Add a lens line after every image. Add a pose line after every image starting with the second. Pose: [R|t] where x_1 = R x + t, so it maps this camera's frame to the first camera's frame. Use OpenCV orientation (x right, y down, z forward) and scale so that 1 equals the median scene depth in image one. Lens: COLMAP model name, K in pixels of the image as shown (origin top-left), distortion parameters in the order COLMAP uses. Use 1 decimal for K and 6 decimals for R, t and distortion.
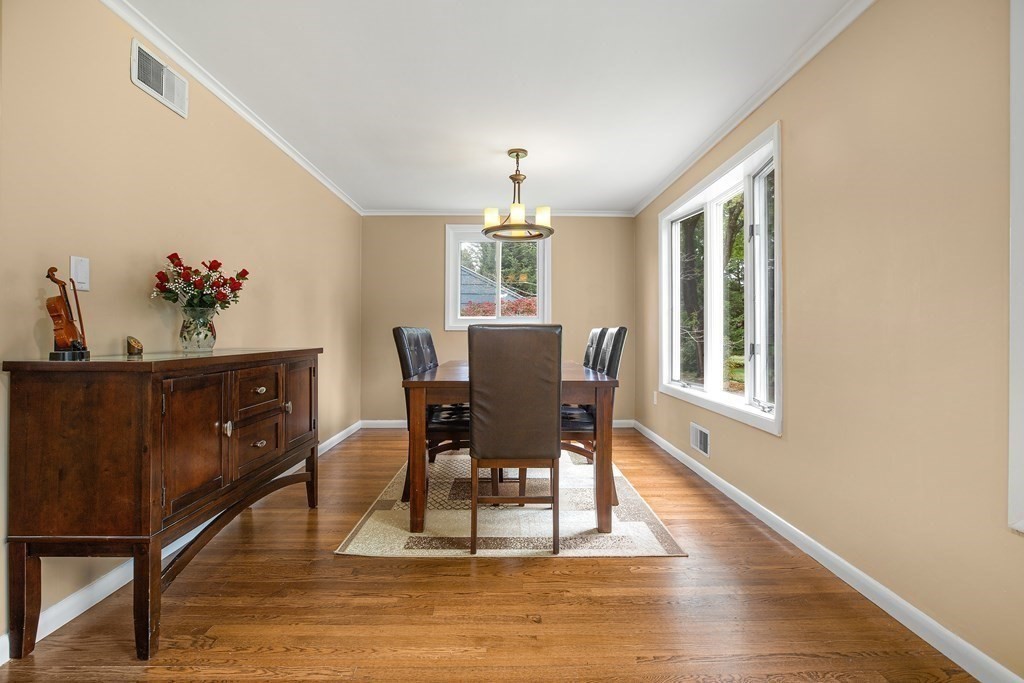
lens RADIAL K [[471.5, 0, 503.8], [0, 471.5, 335.4], [0, 0, 1]] dist [-0.033982, 0.008193]
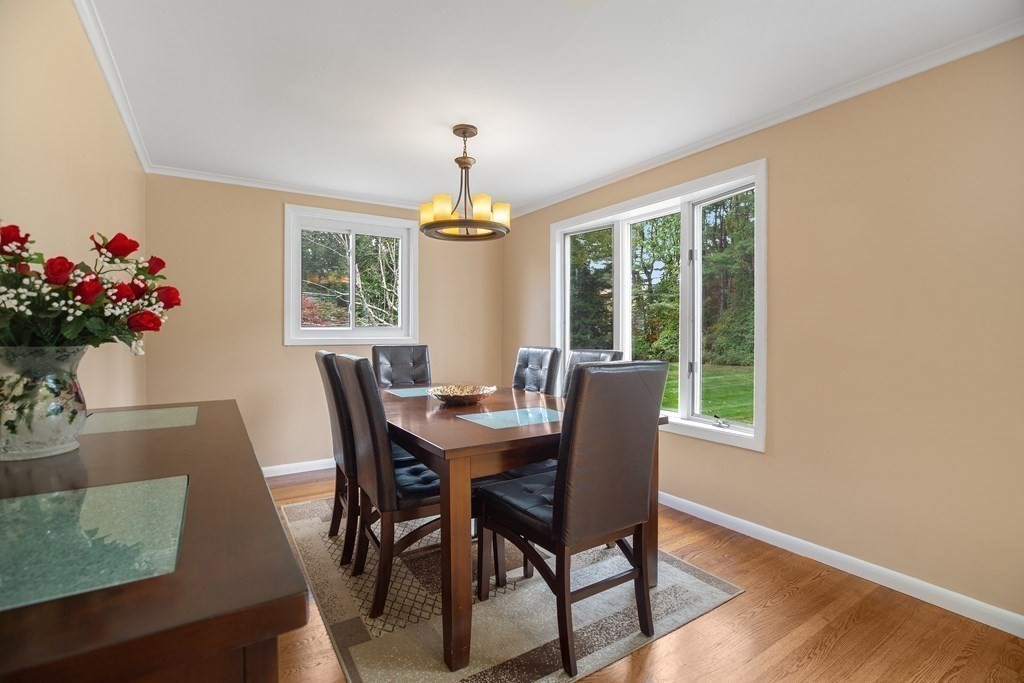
lens RADIAL K [[471.5, 0, 520.7], [0, 471.5, 341.3], [0, 0, 1]] dist [-0.033982, 0.008193]
pose [[0.844651, -0.011564, 0.535192, -0.401581], [0.004493, 0.999885, 0.014513, -0.051959], [-0.535298, -0.009853, 0.844606, 0.338714]]
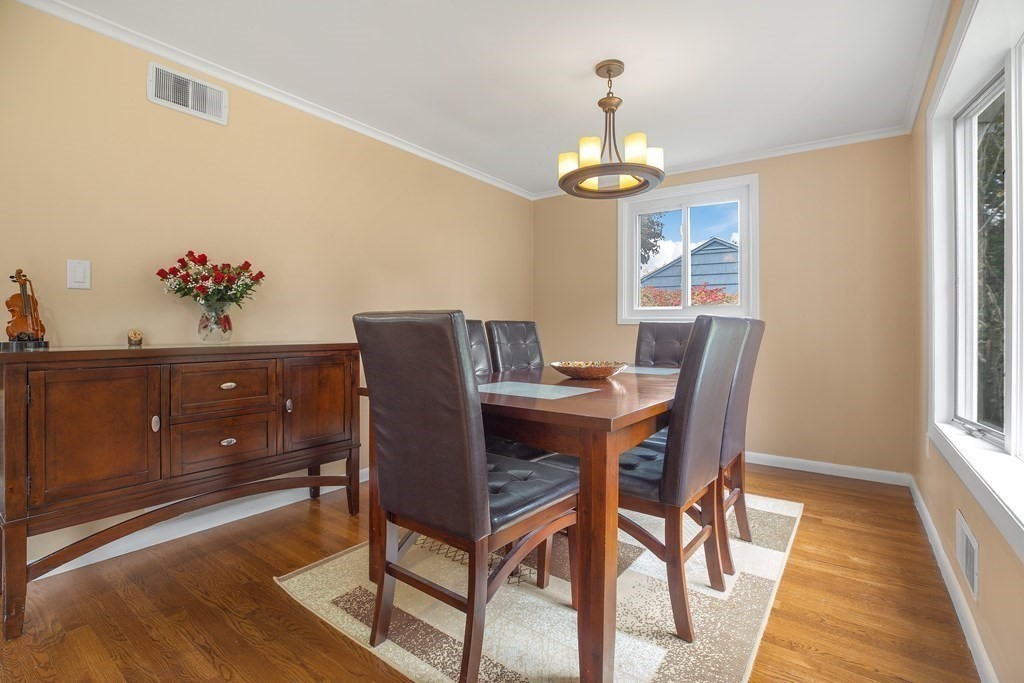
lens RADIAL K [[471.5, 0, 499.7], [0, 471.5, 328.7], [0, 0, 1]] dist [-0.033982, 0.008193]
pose [[0.805577, 0.001470, -0.592489, 0.384085], [-0.004484, 0.999983, -0.003616, 0.000509], [0.592474, 0.005570, 0.805570, 0.435243]]
